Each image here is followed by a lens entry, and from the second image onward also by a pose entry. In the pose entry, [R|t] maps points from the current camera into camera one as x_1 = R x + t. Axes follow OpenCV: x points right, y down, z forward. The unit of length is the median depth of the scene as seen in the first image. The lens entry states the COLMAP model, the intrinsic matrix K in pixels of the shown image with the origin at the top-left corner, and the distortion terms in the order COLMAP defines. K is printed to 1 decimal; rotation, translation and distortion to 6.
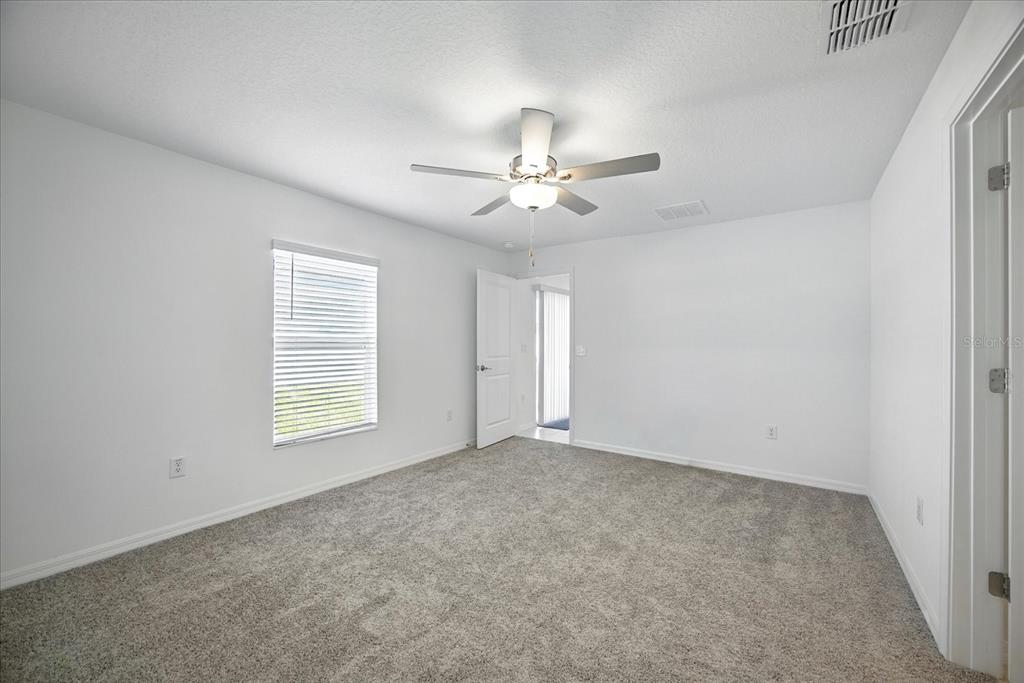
lens RADIAL K [[394.4, 0, 511.2], [0, 394.4, 346.3], [0, 0, 1]] dist [-0.032096, 0.009445]
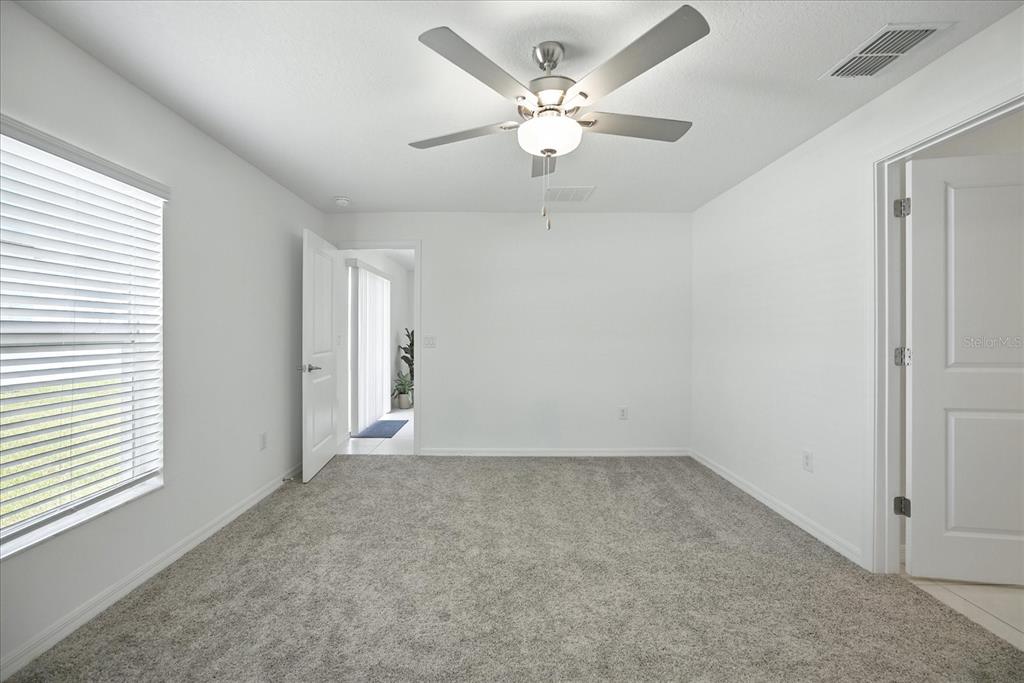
lens RADIAL K [[420.9, 0, 509.3], [0, 420.9, 335.1], [0, 0, 1]] dist [-0.033146, 0.013000]
pose [[0.818731, -0.010172, 0.574088, -0.298213], [0.011199, 0.999936, 0.001745, -0.002553], [-0.574069, 0.005000, 0.818792, 0.249903]]
